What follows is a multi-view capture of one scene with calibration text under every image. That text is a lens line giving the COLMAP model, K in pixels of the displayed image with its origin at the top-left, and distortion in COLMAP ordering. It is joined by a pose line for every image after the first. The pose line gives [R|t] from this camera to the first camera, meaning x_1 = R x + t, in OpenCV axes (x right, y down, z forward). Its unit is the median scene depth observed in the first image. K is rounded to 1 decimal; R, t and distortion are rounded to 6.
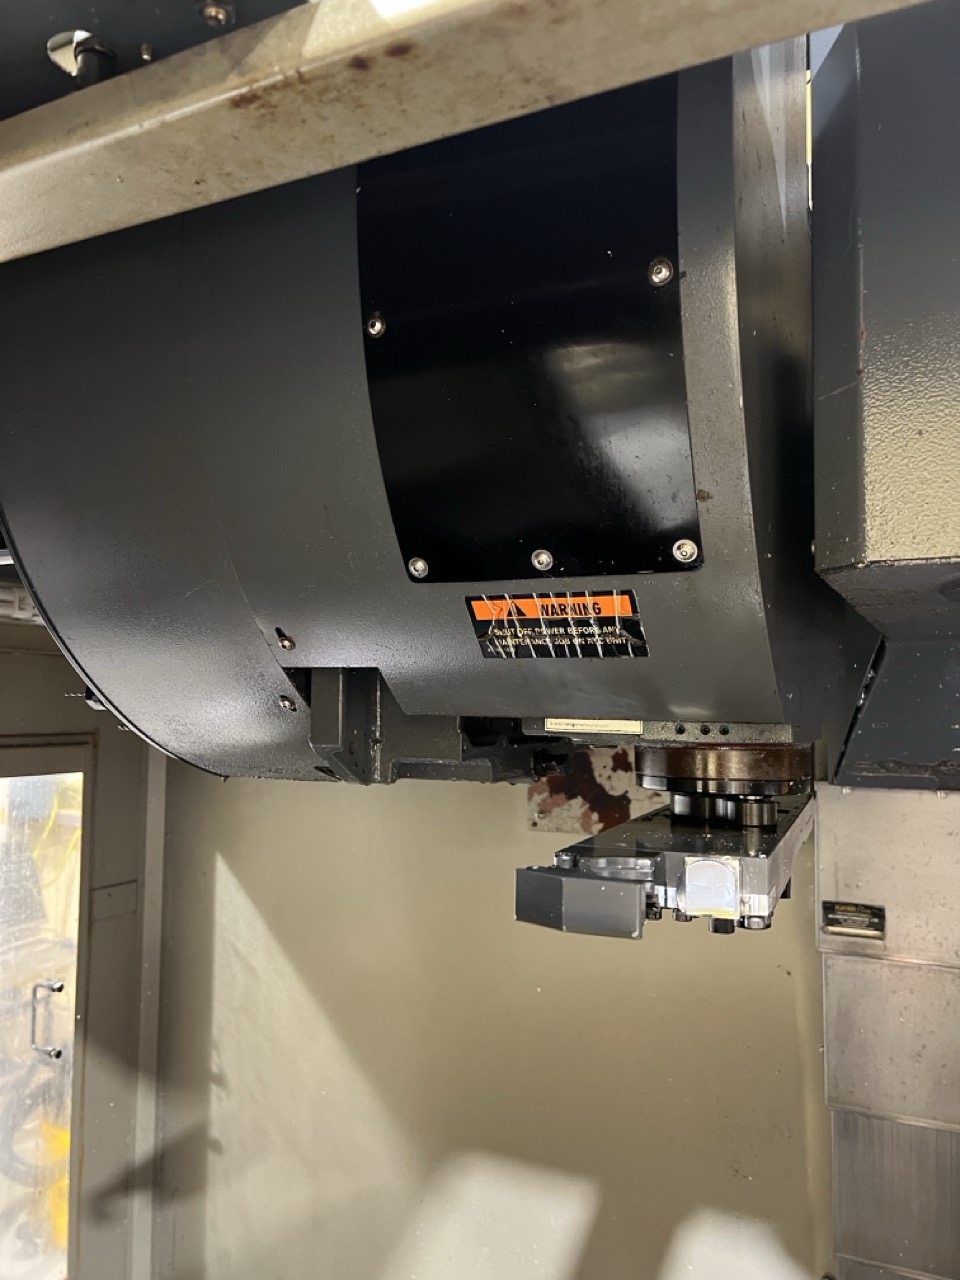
lens RADIAL K [[960.1, 0, 484.0], [0, 960.1, 639.8], [0, 0, 1]] dist [0.046286, -0.040412]
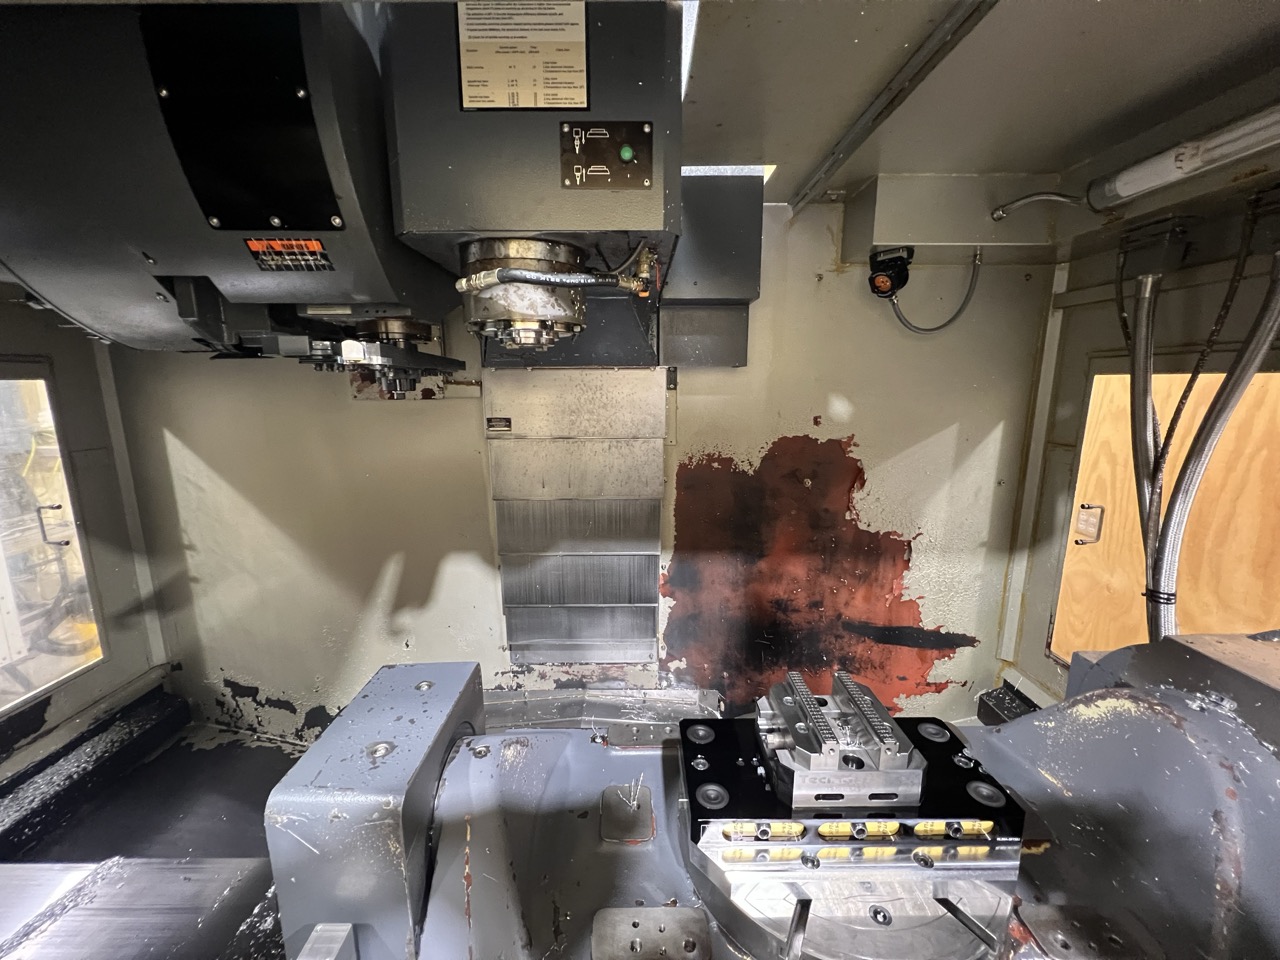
lens RADIAL K [[516.0, 0, 639.2], [0, 516.0, 476.9], [0, 0, 1]] dist [0.004167, 0.000671]
pose [[0.899265, -0.092734, 0.427461, 0.149453], [-0.011025, 0.972152, 0.234092, 0.124850], [-0.437265, -0.215223, 0.873200, -0.365629]]
